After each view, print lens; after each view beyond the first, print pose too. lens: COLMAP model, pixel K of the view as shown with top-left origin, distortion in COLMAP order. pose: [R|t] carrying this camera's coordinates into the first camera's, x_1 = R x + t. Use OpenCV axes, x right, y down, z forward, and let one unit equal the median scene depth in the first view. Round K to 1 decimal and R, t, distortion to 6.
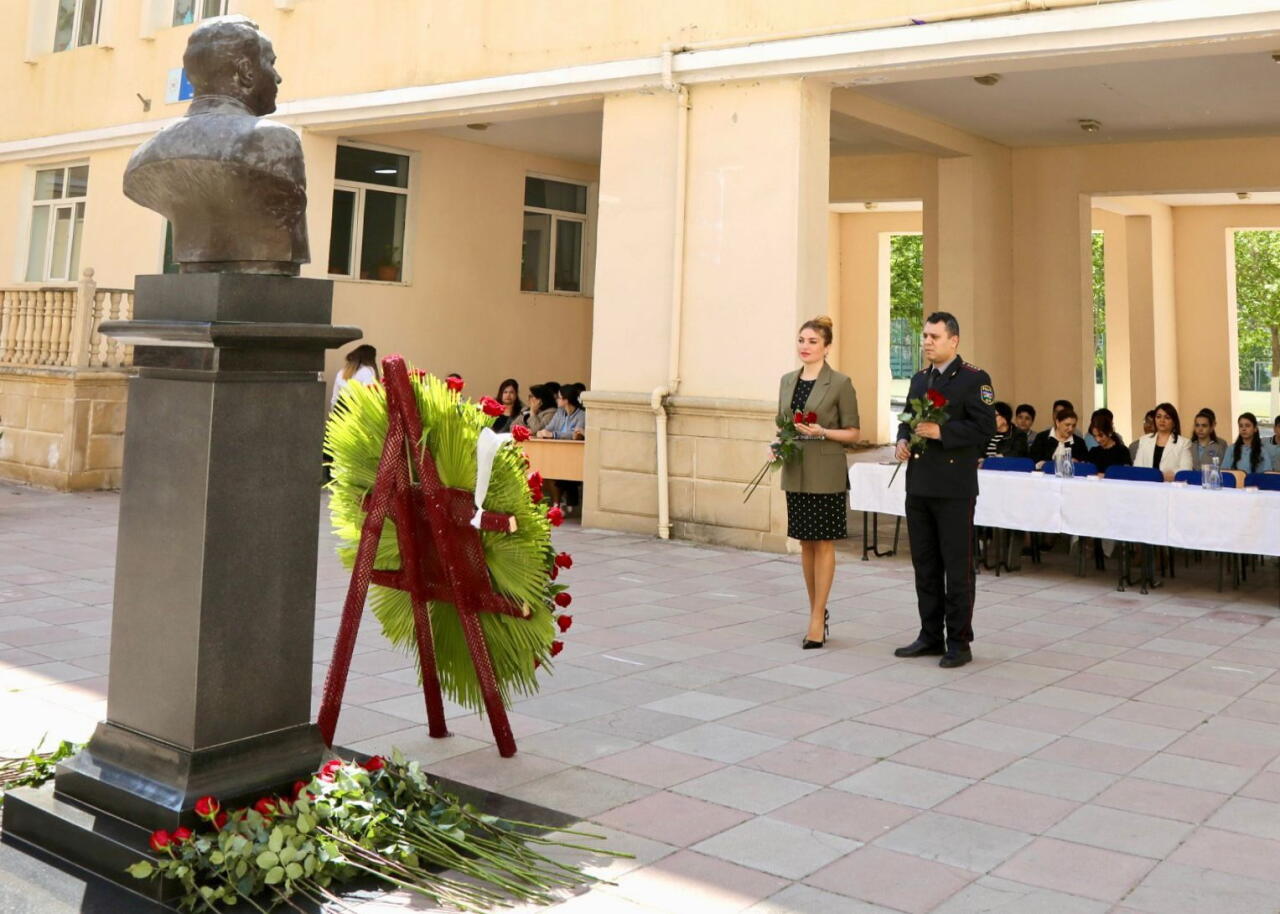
lens RADIAL K [[1257.8, 0, 679.6], [0, 1257.8, 275.1], [0, 0, 1]] dist [-0.011293, 0.002741]
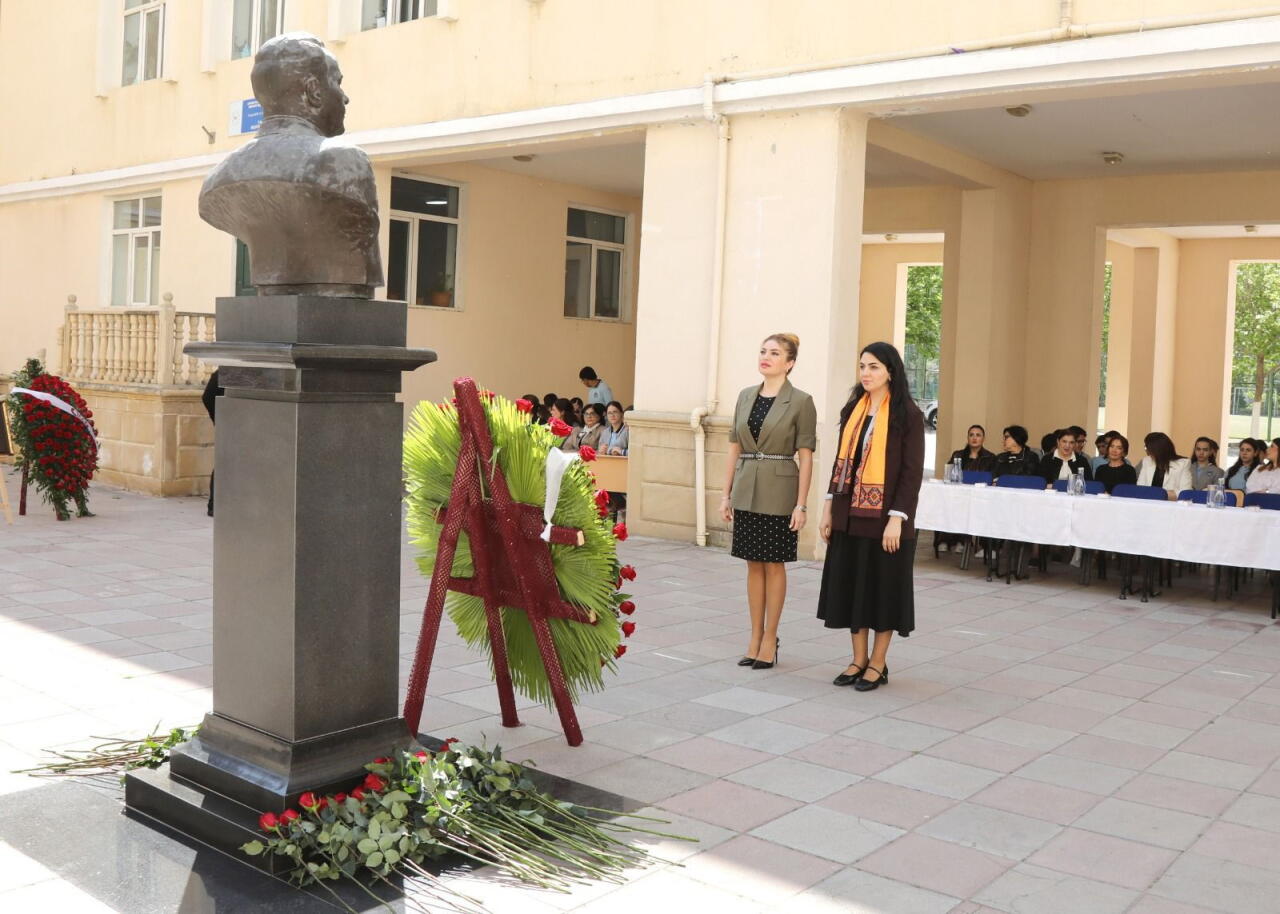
lens RADIAL K [[1147.9, 0, 669.3], [0, 1147.9, 495.2], [0, 0, 1]] dist [-0.015511, -0.007061]
pose [[0.999480, 0.011234, -0.030224, -0.027041], [-0.006077, 0.986178, 0.165580, 0.001823], [0.031666, -0.165310, 0.985733, 0.051583]]
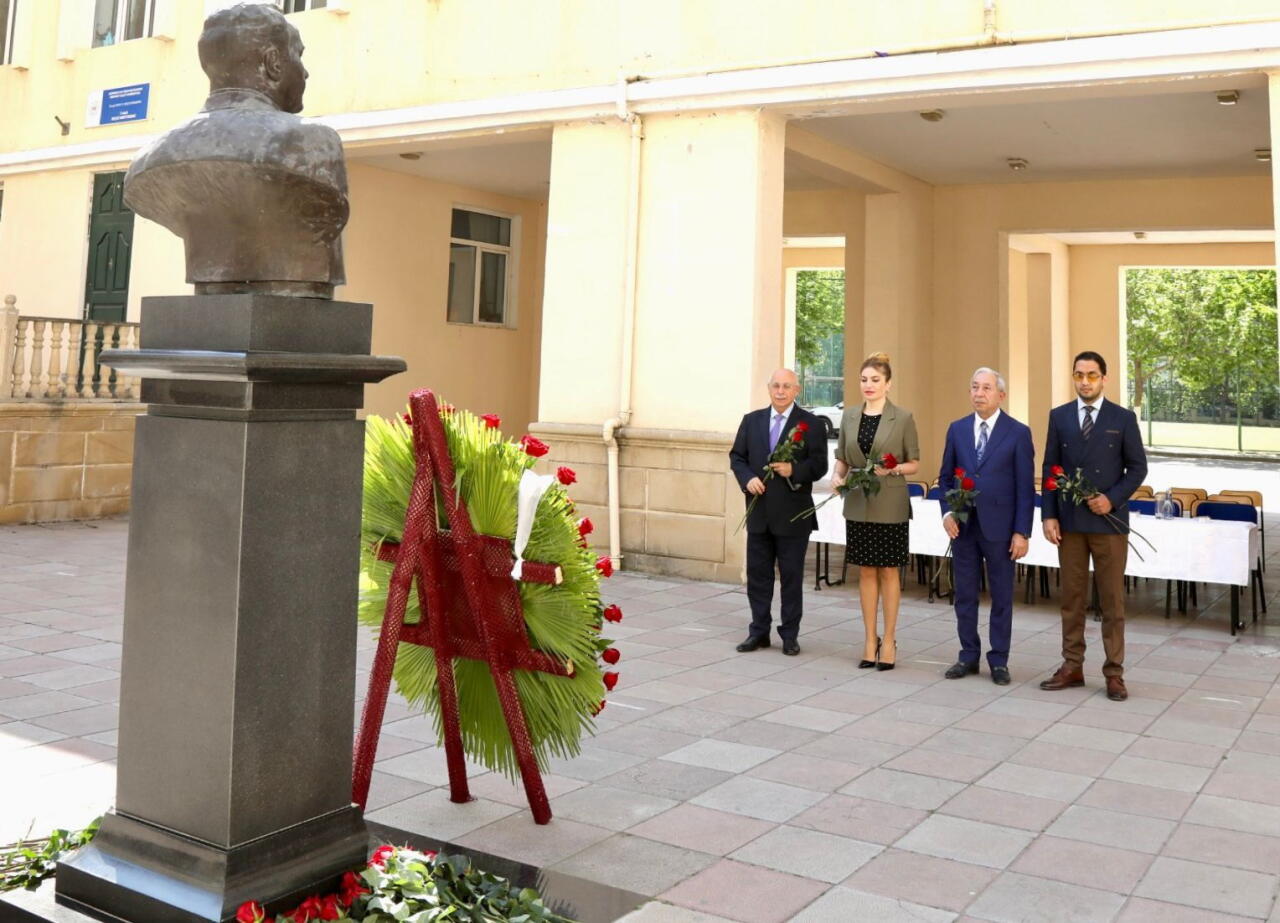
lens RADIAL K [[1208.0, 0, 682.2], [0, 1208.0, 346.9], [0, 0, 1]] dist [-0.029984, 0.023053]
pose [[0.996417, 0.004617, 0.084452, -0.110312], [-0.007289, 0.999482, 0.031356, 0.004736], [-0.084264, -0.031860, 0.995934, 0.120666]]
